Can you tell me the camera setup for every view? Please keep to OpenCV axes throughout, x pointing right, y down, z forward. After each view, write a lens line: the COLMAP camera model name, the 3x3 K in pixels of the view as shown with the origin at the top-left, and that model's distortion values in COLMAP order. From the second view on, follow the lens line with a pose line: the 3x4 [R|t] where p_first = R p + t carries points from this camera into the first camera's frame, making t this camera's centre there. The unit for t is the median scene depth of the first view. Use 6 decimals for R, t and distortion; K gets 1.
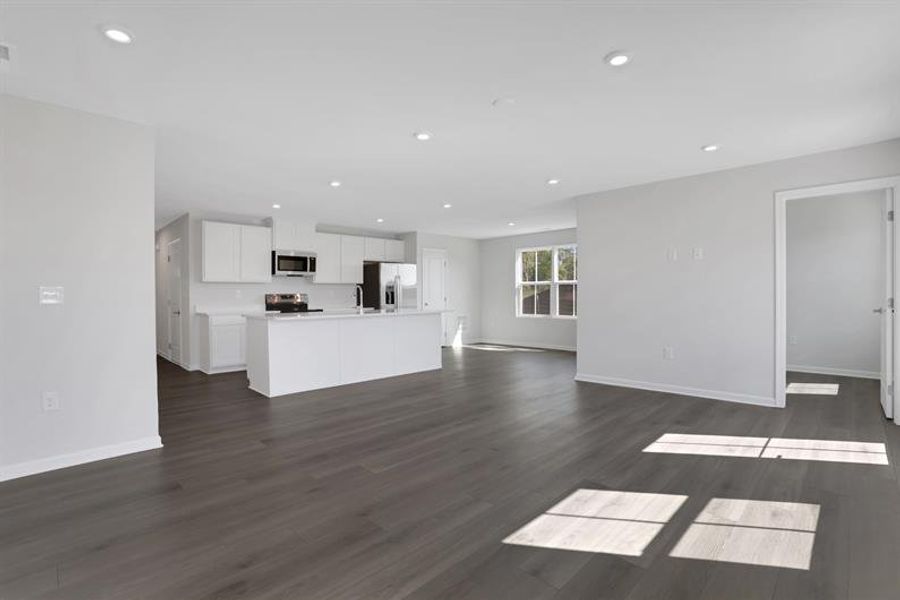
lens RADIAL K [[430.0, 0, 444.0], [0, 430.0, 298.6], [0, 0, 1]] dist [-0.026483, -0.000259]
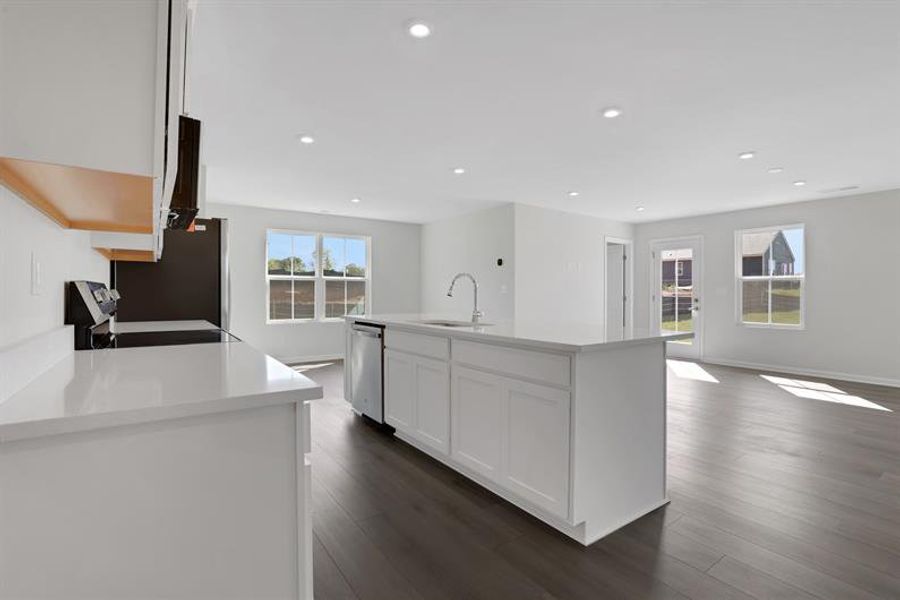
lens RADIAL K [[430.0, 0, 452.7], [0, 430.0, 293.0], [0, 0, 1]] dist [-0.026483, -0.000259]
pose [[0.132074, 0.004996, 0.991227, -1.586556], [0.008360, 0.999946, -0.006154, -0.009475], [-0.991205, 0.009099, 0.132025, 2.053425]]
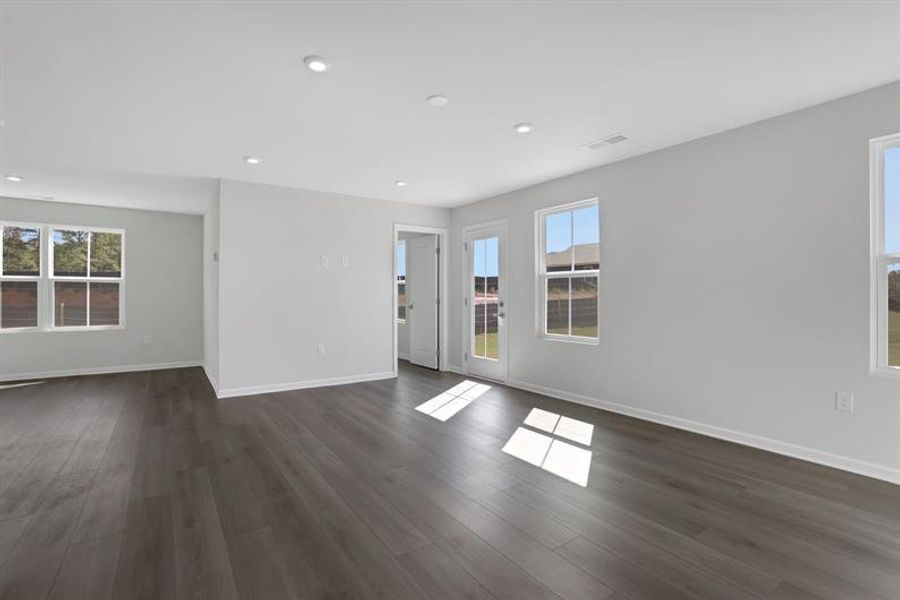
lens RADIAL K [[430.0, 0, 445.9], [0, 430.0, 297.0], [0, 0, 1]] dist [-0.026483, -0.000259]
pose [[0.189104, 0.000027, 0.981957, -0.854733], [0.011810, 0.999928, -0.002302, -0.000495], [-0.981886, 0.012032, 0.189090, 0.820402]]
